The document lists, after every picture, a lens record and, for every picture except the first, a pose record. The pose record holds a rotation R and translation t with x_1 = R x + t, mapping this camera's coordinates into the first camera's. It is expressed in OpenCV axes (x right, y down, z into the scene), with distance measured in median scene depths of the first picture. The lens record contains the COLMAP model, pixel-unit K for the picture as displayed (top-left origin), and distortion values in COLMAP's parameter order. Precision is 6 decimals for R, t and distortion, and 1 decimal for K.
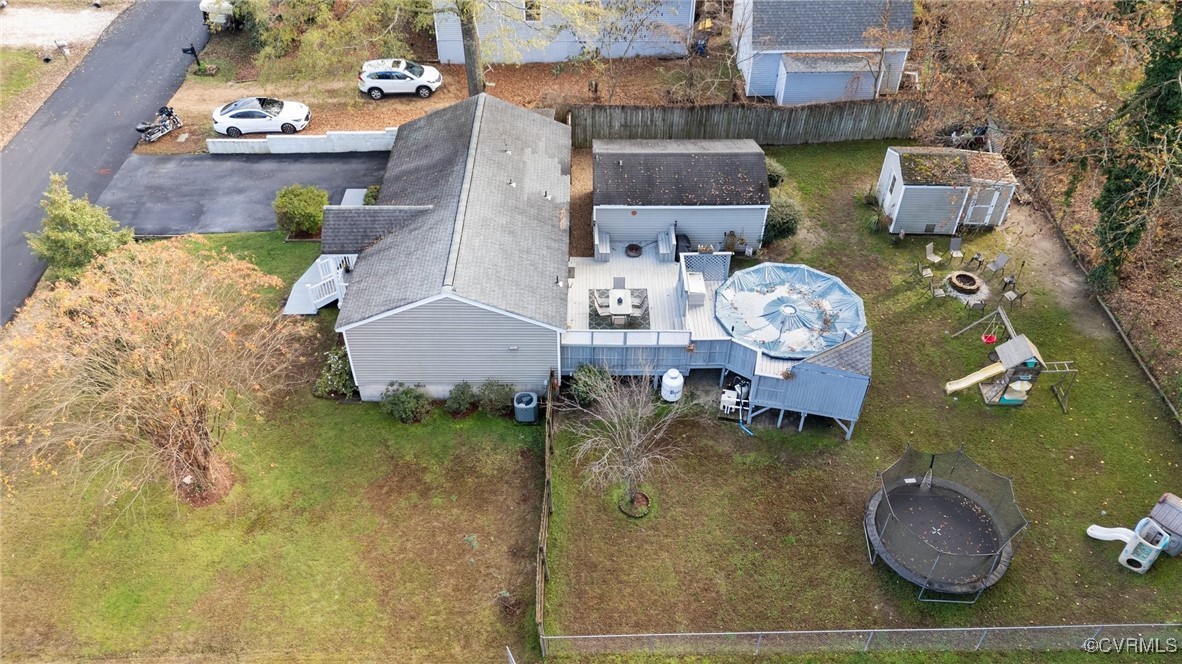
lens RADIAL K [[866.6, 0, 589.1], [0, 866.6, 333.4], [0, 0, 1]] dist [0.054508, -0.057683]
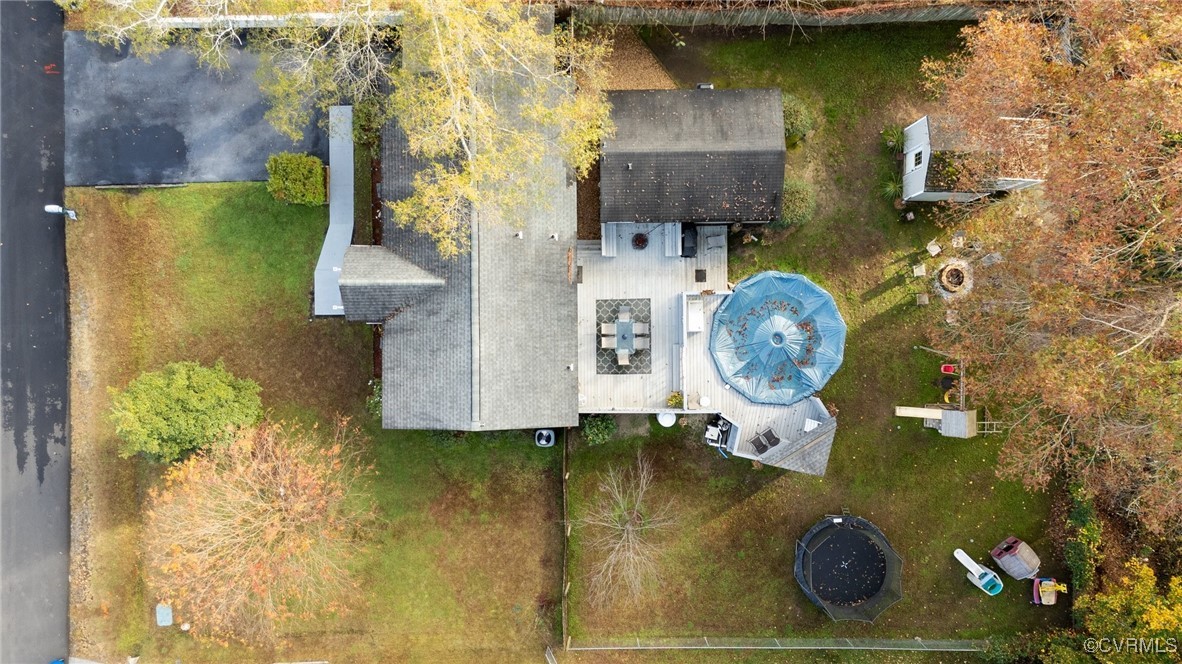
lens RADIAL K [[866.6, 0, 588.4], [0, 866.6, 328.0], [0, 0, 1]] dist [0.054508, -0.057683]
pose [[0.999990, -0.004348, -0.000461, -0.010916], [0.003282, 0.676728, 0.736226, -0.923704], [-0.002890, -0.736220, 0.676736, 0.285301]]
